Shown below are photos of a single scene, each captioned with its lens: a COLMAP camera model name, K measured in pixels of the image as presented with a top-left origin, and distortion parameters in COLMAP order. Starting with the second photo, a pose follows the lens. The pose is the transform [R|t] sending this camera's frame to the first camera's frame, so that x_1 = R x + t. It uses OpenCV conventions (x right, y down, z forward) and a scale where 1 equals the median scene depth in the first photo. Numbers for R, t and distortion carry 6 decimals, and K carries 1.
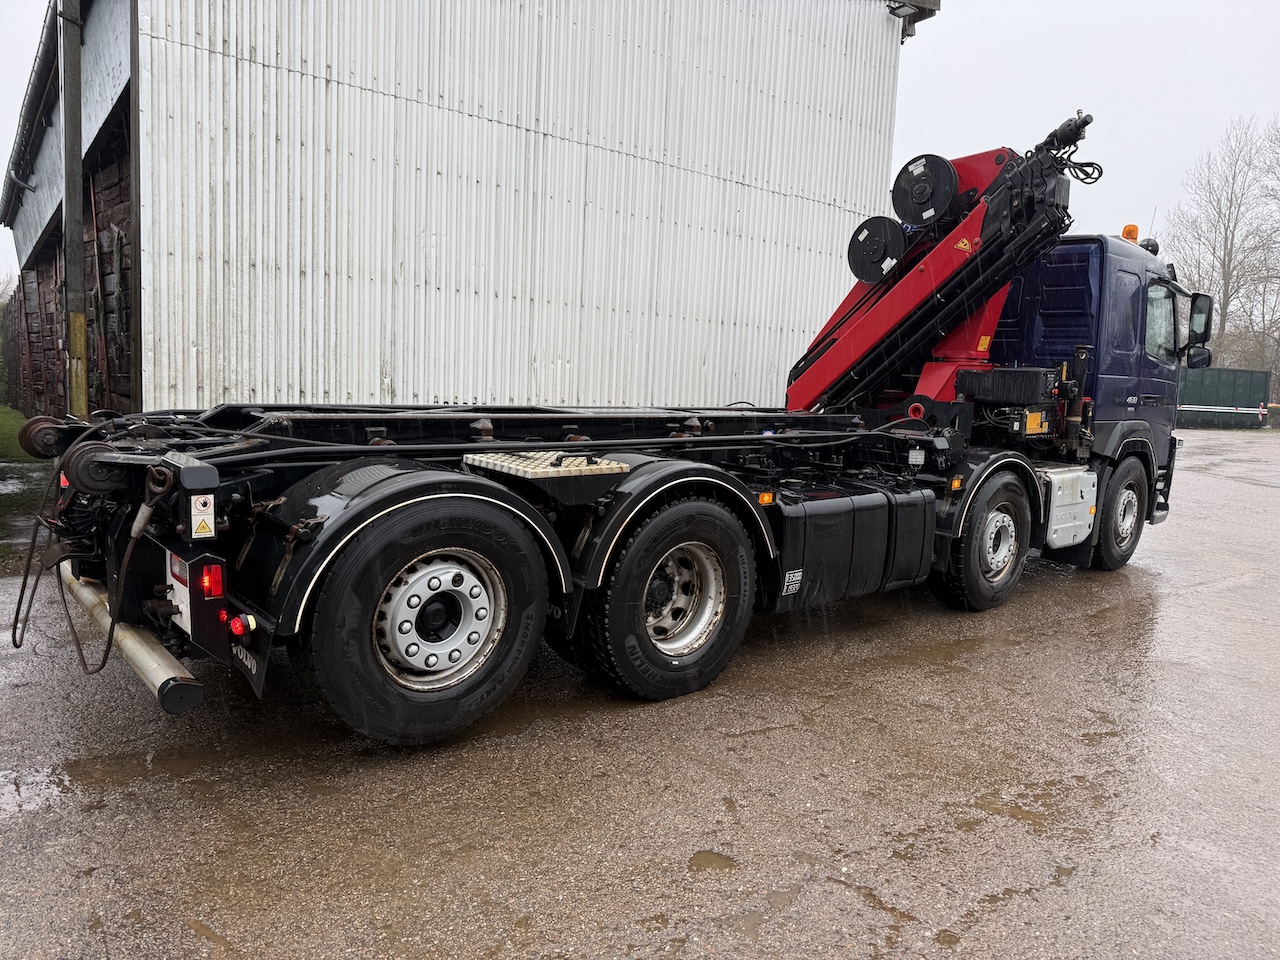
lens RADIAL K [[884.9, 0, 637.9], [0, 884.9, 486.1], [0, 0, 1]] dist [0.054207, -0.095056]
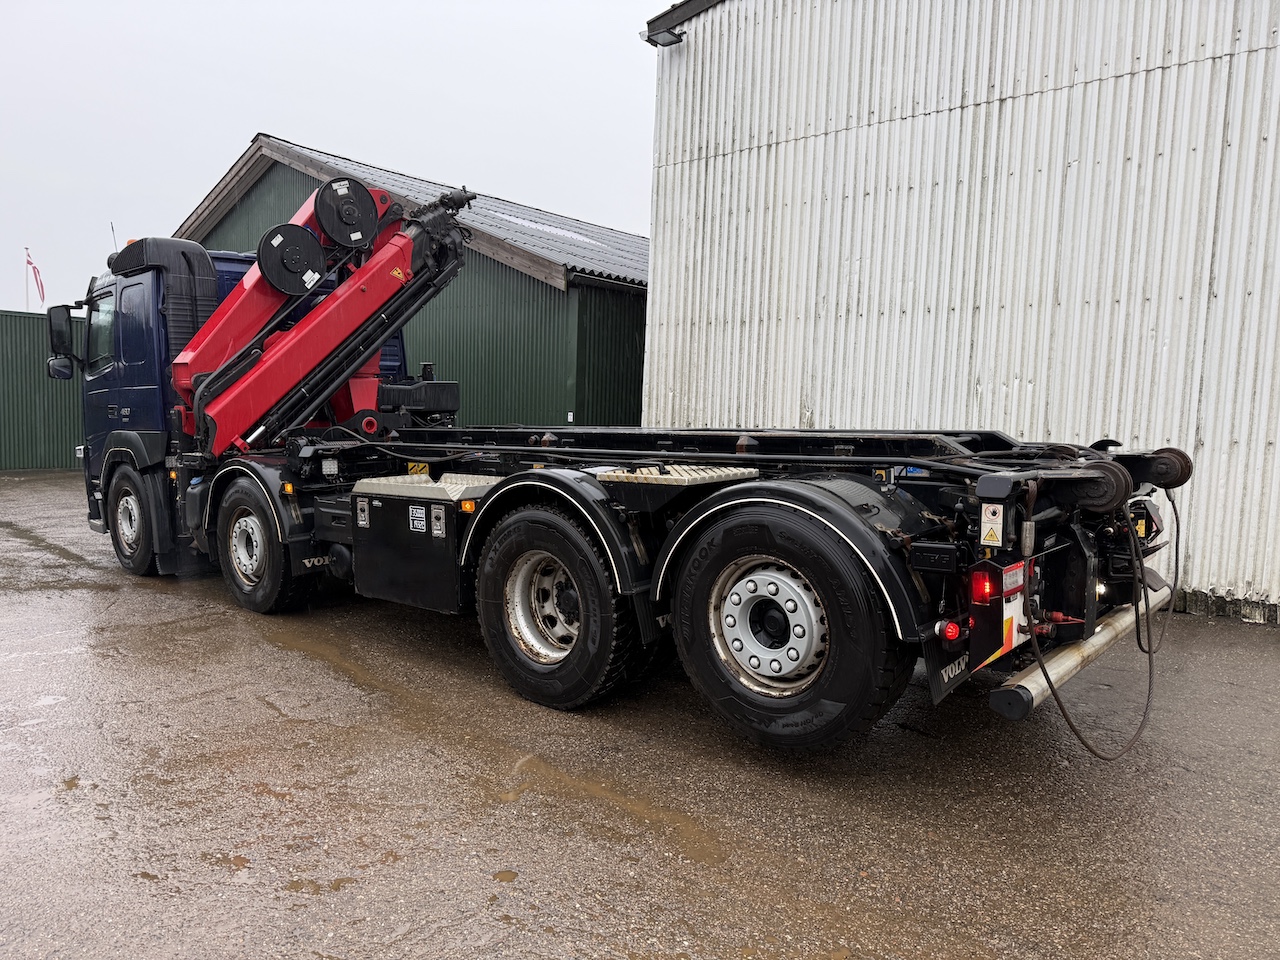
lens RADIAL K [[884.9, 0, 637.9], [0, 884.9, 486.1], [0, 0, 1]] dist [0.054207, -0.095056]
pose [[0.220134, 0.043608, -0.974495, 0.713590], [-0.111325, 0.993596, 0.019315, -0.037387], [0.969096, 0.104234, 0.223579, 0.636219]]
